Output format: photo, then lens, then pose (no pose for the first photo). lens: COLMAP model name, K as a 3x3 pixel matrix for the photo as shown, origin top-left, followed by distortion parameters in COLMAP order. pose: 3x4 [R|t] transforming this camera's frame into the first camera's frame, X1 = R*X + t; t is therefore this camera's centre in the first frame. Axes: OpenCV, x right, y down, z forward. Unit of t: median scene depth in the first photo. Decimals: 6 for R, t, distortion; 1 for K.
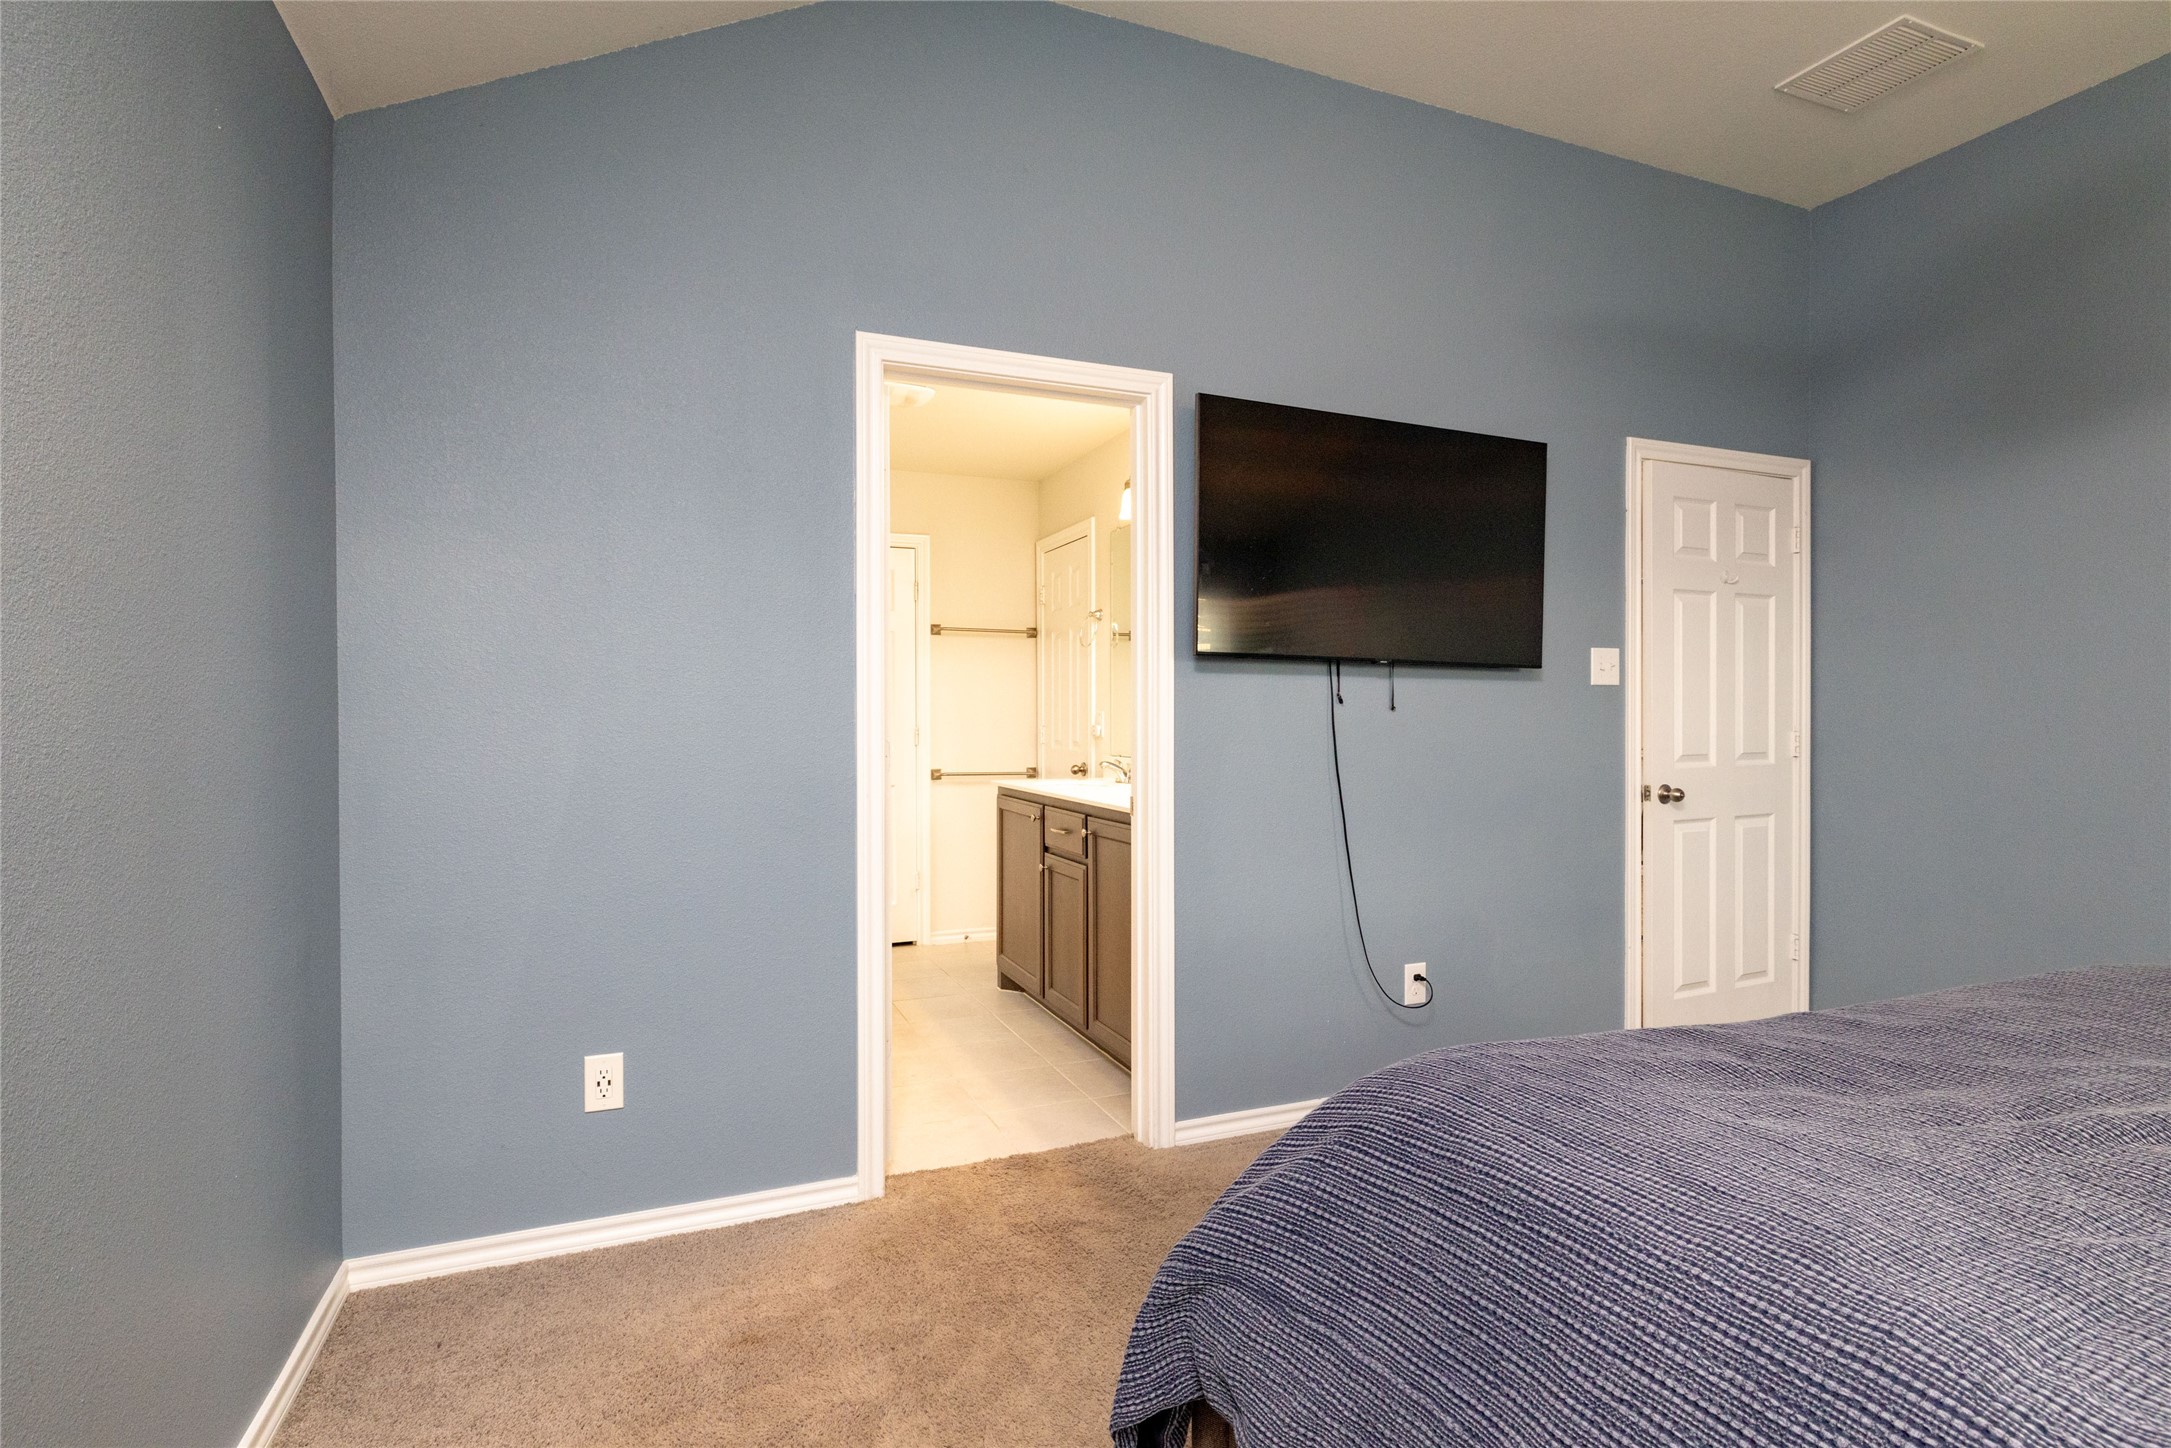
lens RADIAL K [[1054.0, 0, 1089.7], [0, 1054.0, 735.7], [0, 0, 1]] dist [0.000457, 0.001310]
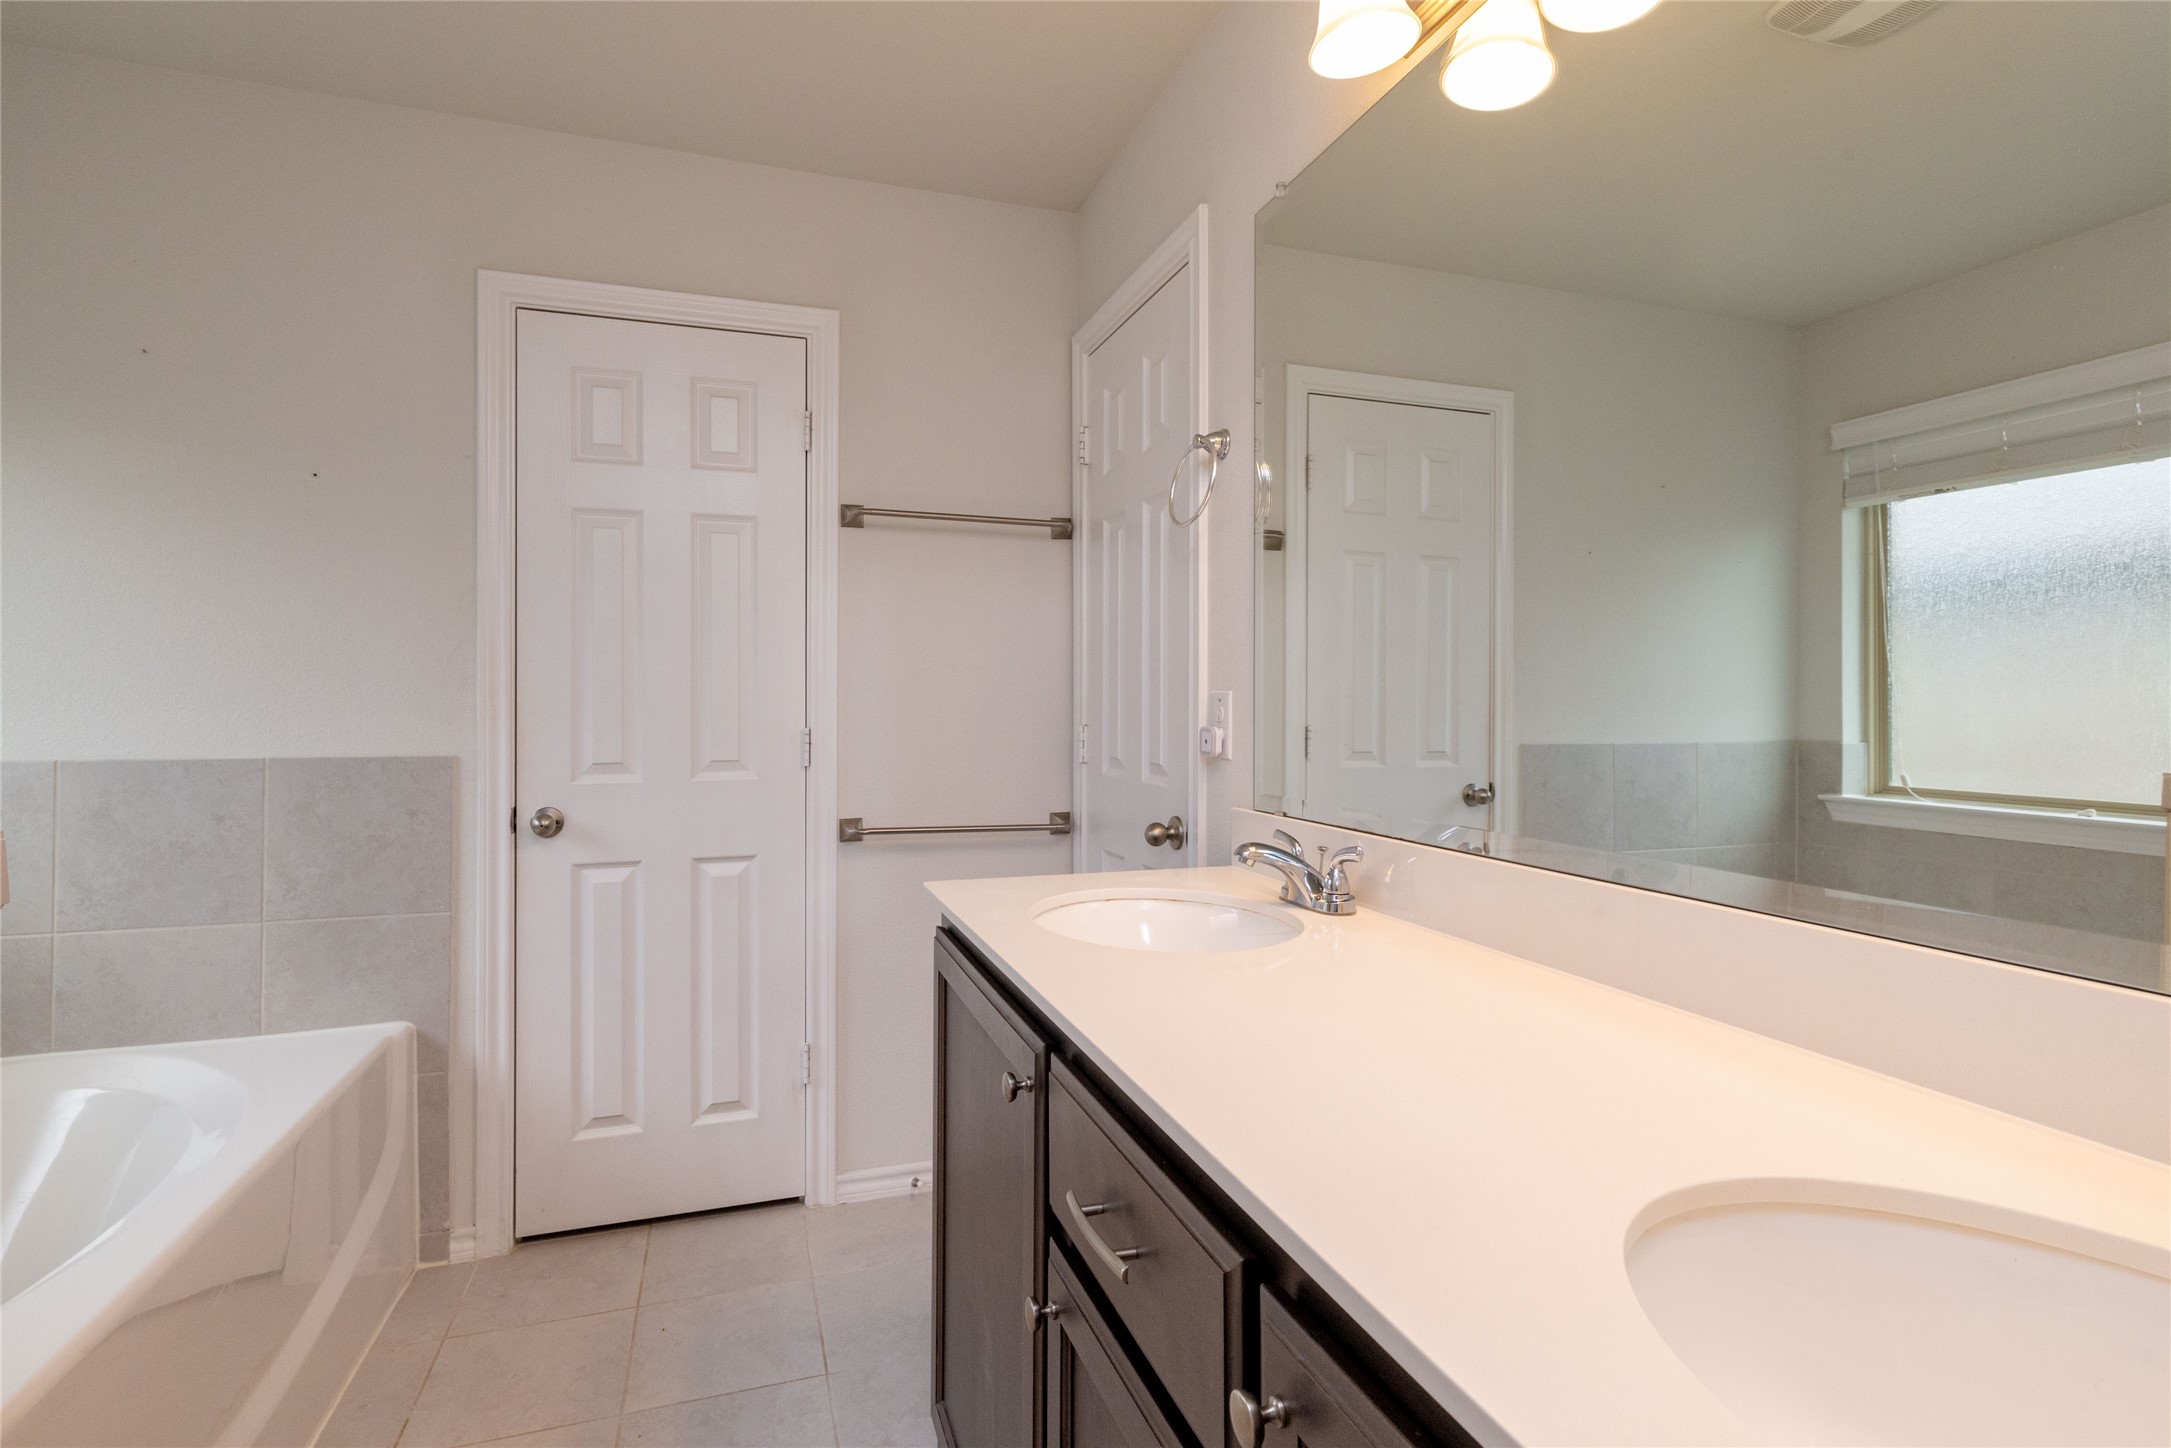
lens RADIAL K [[1054.0, 0, 1082.8], [0, 1054.0, 723.2], [0, 0, 1]] dist [0.000457, 0.001310]
pose [[0.997525, 0.001892, -0.070284, -0.012579], [-0.001815, 0.999998, 0.001153, -0.010668], [0.070286, -0.001022, 0.997526, 0.550316]]
